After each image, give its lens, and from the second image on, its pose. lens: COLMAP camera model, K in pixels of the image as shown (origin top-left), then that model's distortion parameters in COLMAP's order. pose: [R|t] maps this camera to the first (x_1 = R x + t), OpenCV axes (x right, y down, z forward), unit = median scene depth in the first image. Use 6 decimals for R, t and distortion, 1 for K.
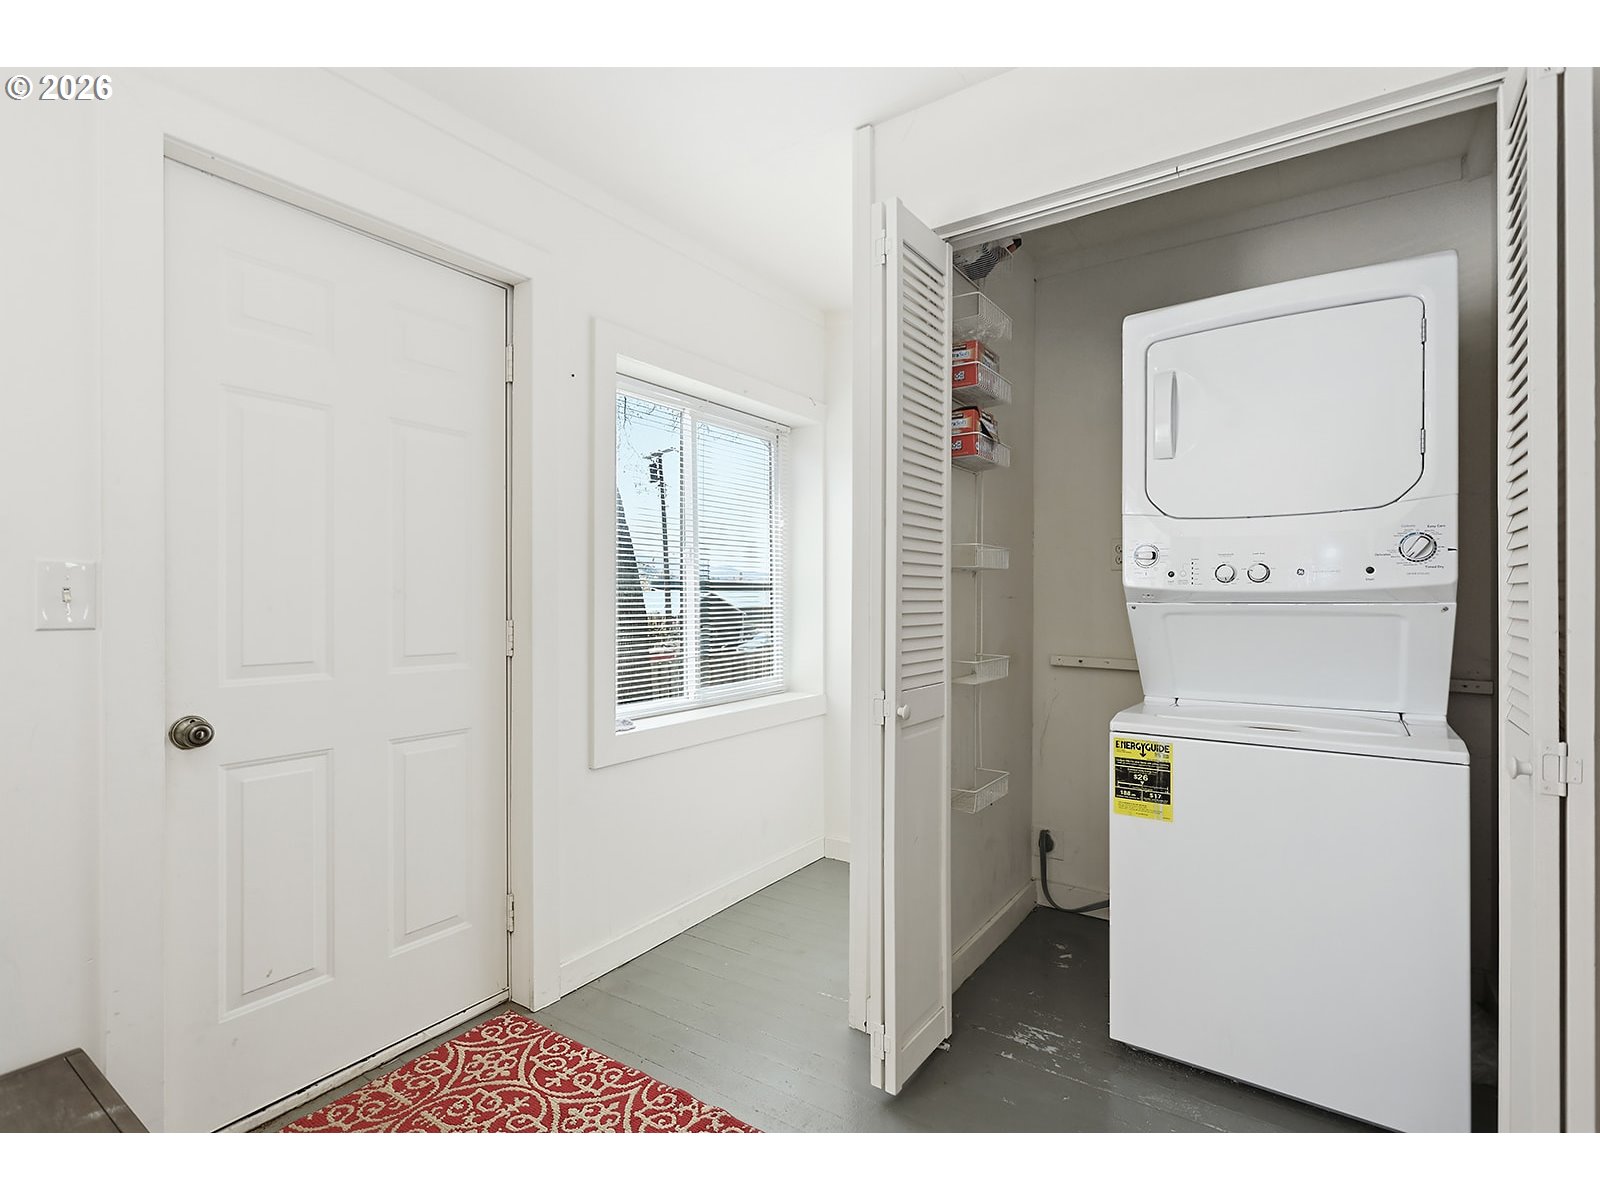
lens RADIAL K [[758.2, 0, 799.6], [0, 758.2, 595.7], [0, 0, 1]] dist [-0.005665, 0.002905]
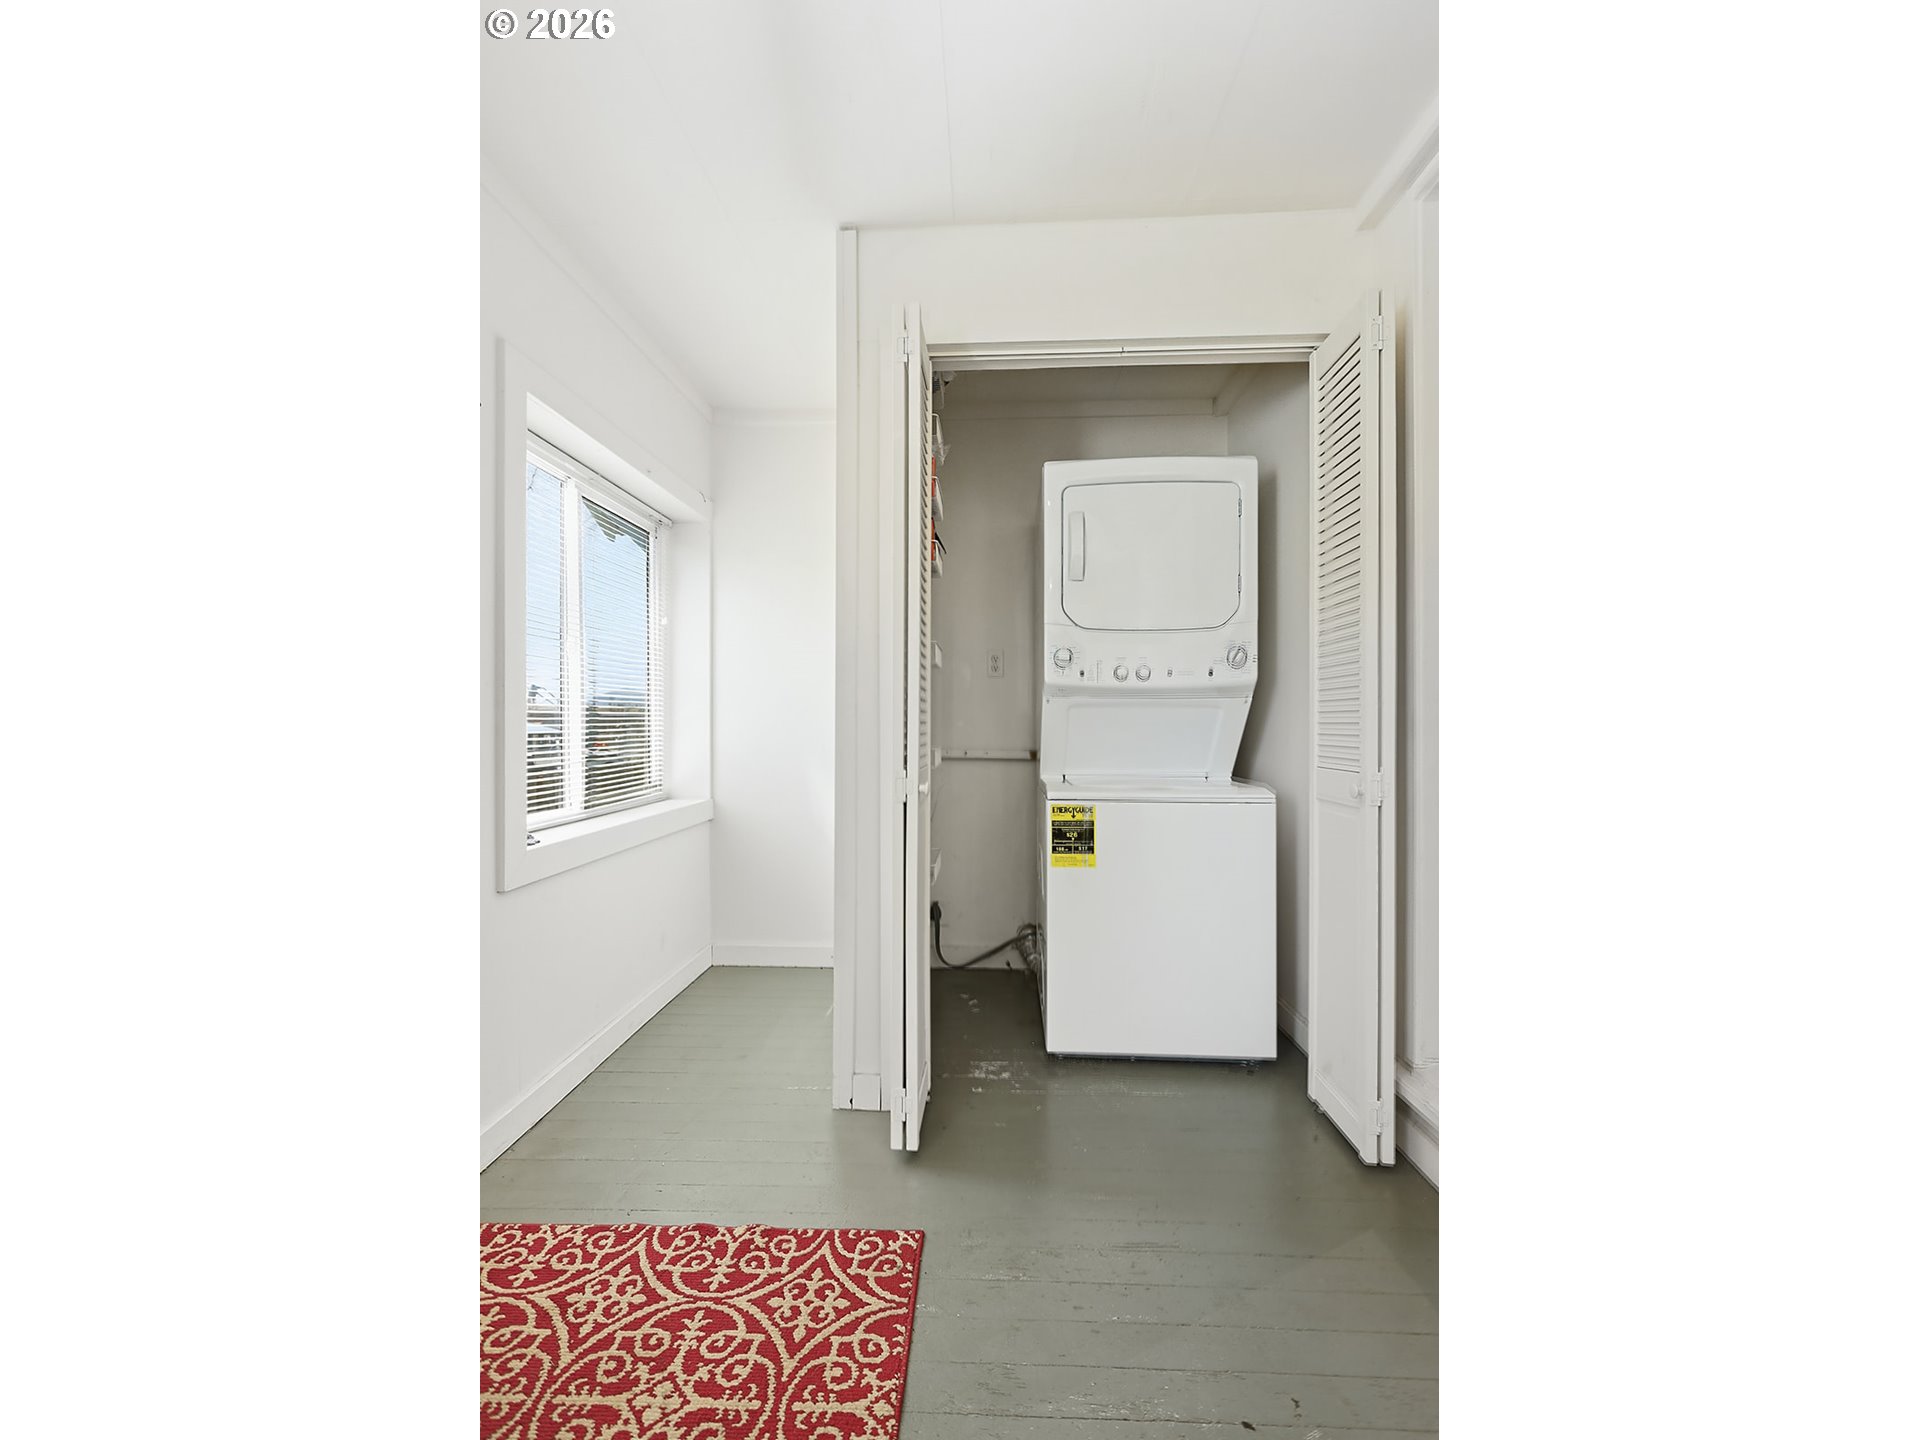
lens RADIAL K [[695.6, 0, 956.5], [0, 695.6, 722.5], [0, 0, 1]] dist [0.002240, 0.000280]
pose [[0.851022, -0.001296, 0.525129, -0.309327], [-0.000597, 0.999994, 0.003435, 0.051937], [-0.525130, -0.003236, 0.851016, 0.129658]]
